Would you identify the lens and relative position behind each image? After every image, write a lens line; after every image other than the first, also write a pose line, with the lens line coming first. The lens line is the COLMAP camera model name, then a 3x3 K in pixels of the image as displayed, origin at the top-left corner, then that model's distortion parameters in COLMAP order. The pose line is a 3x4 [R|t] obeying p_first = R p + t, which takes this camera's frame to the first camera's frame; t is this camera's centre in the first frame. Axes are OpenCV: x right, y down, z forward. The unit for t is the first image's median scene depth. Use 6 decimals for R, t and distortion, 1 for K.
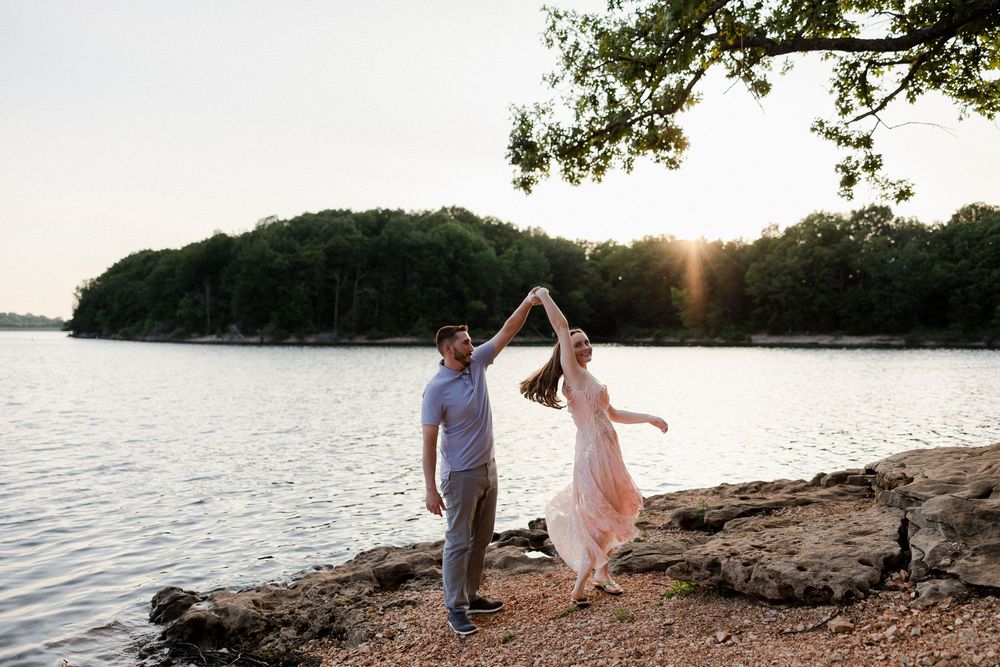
lens RADIAL K [[852.3, 0, 478.2], [0, 852.3, 339.9], [0, 0, 1]] dist [0.000450, 0.015079]
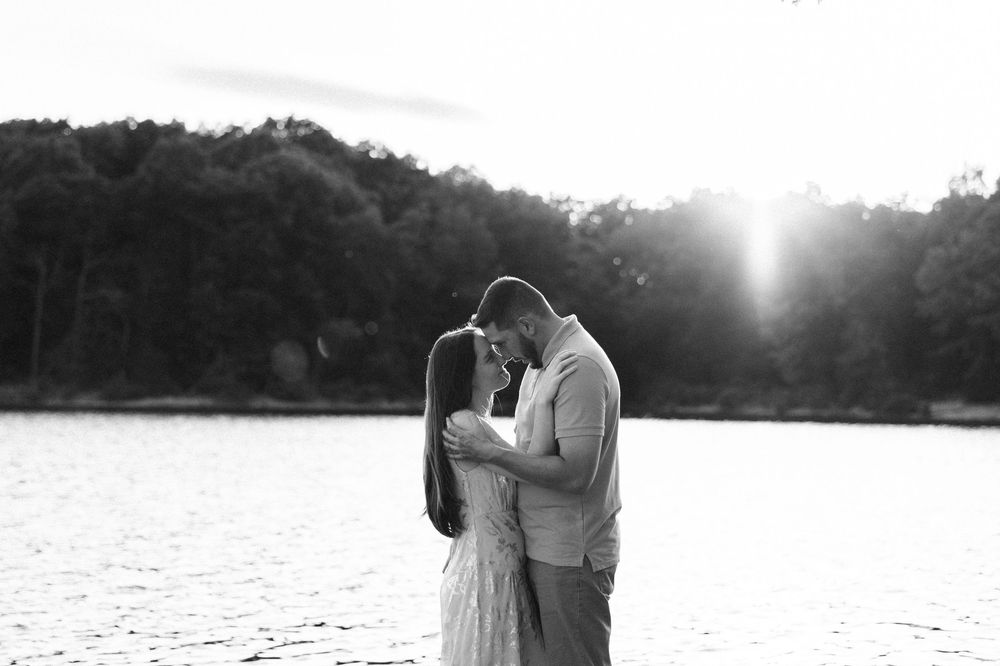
lens RADIAL K [[1375.6, 0, 461.4], [0, 1375.6, 333.3], [0, 0, 1]] dist [0.065188, 0.000000]
pose [[0.999339, 0.015390, 0.032941, 0.038463], [-0.013523, 0.998330, -0.056162, 0.002902], [-0.033751, 0.055679, 0.997878, 0.248245]]
